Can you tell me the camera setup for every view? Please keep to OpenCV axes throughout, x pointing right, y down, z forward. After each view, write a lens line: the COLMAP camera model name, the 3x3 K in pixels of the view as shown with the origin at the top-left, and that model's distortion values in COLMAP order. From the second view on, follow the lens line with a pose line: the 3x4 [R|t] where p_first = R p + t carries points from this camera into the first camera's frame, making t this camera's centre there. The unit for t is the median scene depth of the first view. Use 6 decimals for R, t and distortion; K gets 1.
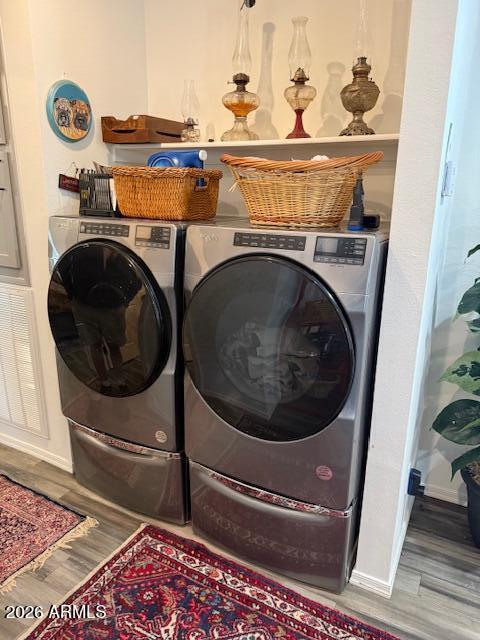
lens RADIAL K [[450.8, 0, 240.8], [0, 450.8, 319.8], [0, 0, 1]] dist [0.048997, -0.063686]
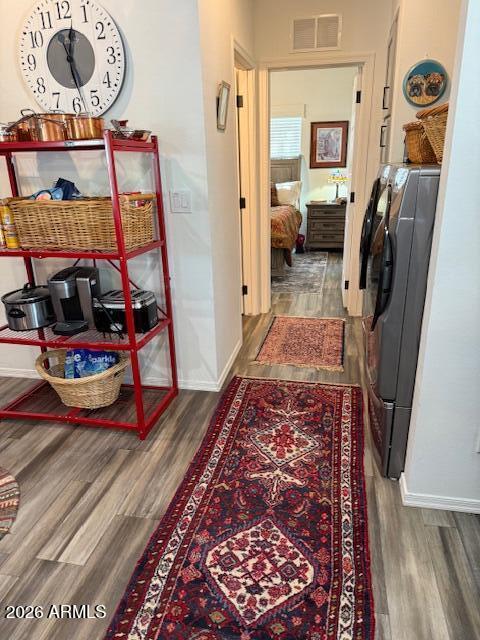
lens RADIAL K [[450.8, 0, 240.2], [0, 450.8, 318.5], [0, 0, 1]] dist [0.048997, -0.063686]
pose [[0.286350, 0.299010, -0.910273, 1.042885], [-0.227868, 0.944050, 0.238423, -0.001890], [0.930634, 0.139150, 0.338464, 0.164688]]
